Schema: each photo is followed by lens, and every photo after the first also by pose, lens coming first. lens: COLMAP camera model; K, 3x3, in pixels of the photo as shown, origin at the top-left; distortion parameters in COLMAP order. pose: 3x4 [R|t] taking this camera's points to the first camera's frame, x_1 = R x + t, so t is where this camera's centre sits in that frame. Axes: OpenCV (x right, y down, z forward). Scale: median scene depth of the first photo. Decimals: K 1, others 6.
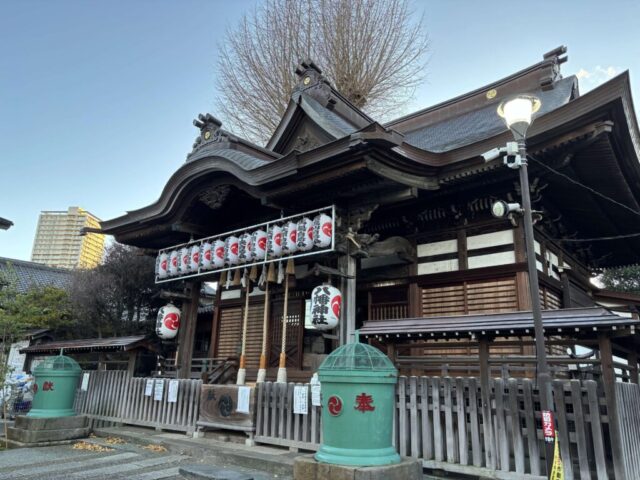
lens RADIAL K [[480.6, 0, 320.2], [0, 480.6, 241.3], [0, 0, 1]] dist [0.039435, -0.031465]
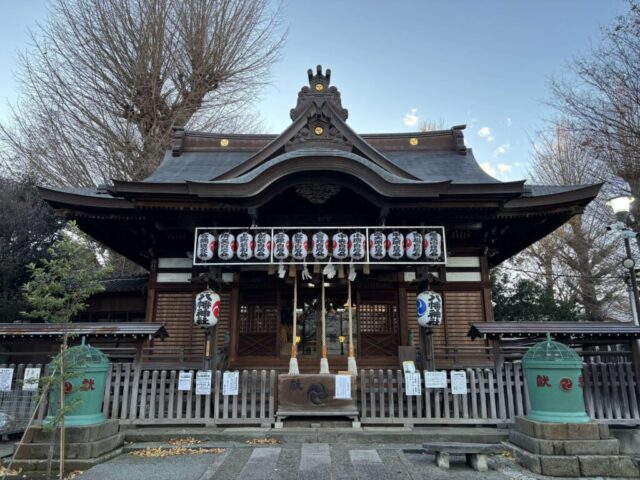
lens RADIAL K [[480.6, 0, 317.5], [0, 480.6, 244.6], [0, 0, 1]] dist [0.039435, -0.031465]
pose [[0.771245, 0.128295, 0.623476, -0.807791], [-0.150796, 0.988421, -0.016855, 0.033034], [-0.618419, -0.081018, 0.781661, 0.187668]]
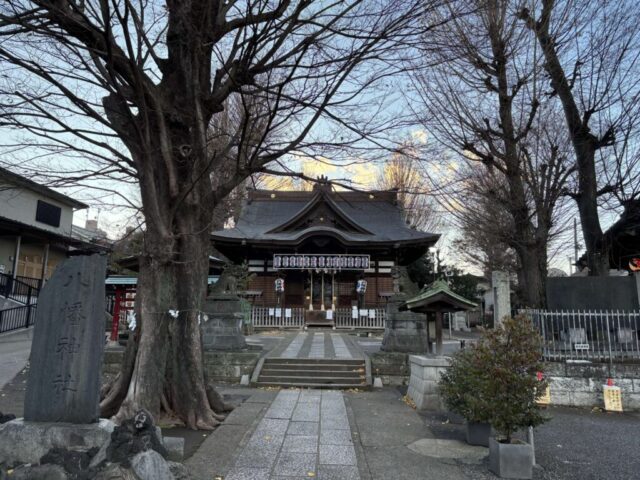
lens RADIAL K [[480.6, 0, 315.3], [0, 480.6, 235.9], [0, 0, 1]] dist [0.039435, -0.031465]
pose [[0.776917, 0.097792, 0.621962, -1.846734], [-0.161301, 0.985810, 0.046487, -0.238362], [-0.608590, -0.136439, 0.781667, -1.037403]]
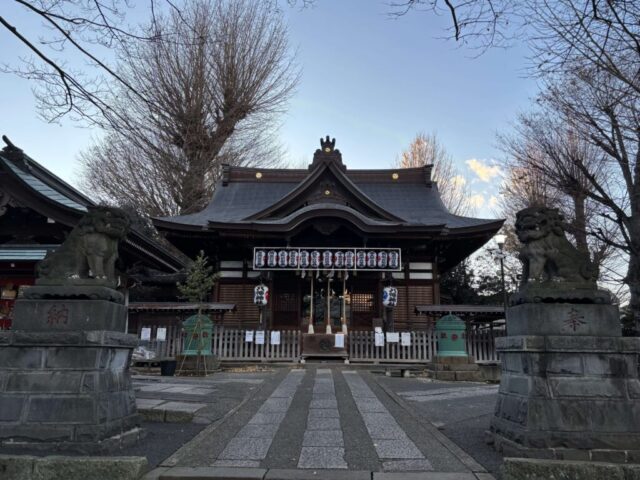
lens RADIAL K [[504.5, 0, 320.5], [0, 504.5, 234.7], [0, 0, 1]] dist [0.035374, -0.021564]
pose [[0.772842, 0.127905, 0.621576, -1.321522], [-0.161843, 0.986815, -0.001833, -0.060704], [-0.613614, -0.099181, 0.783352, -0.411844]]
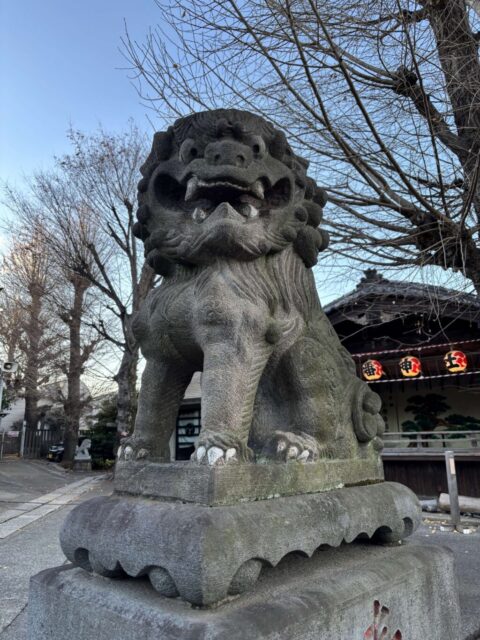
lens RADIAL K [[480.6, 0, 238.3], [0, 480.6, 326.6], [0, 0, 1]] dist [0.039435, -0.031465]
pose [[0.039721, 0.196524, 0.979694, -0.886672], [-0.259590, 0.948832, -0.179808, -0.058273], [-0.964902, -0.247177, 0.088704, -0.125403]]
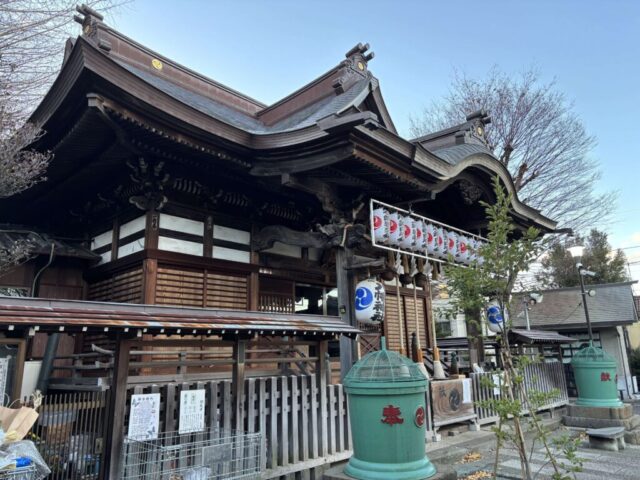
lens RADIAL K [[484.8, 0, 322.2], [0, 484.8, 239.4], [0, 0, 1]] dist [0.035711, 0.000110]
pose [[0.049065, 0.207423, 0.977020, -1.151771], [-0.247559, 0.950201, -0.189297, 0.255646], [-0.967630, -0.232583, 0.097971, 1.126062]]
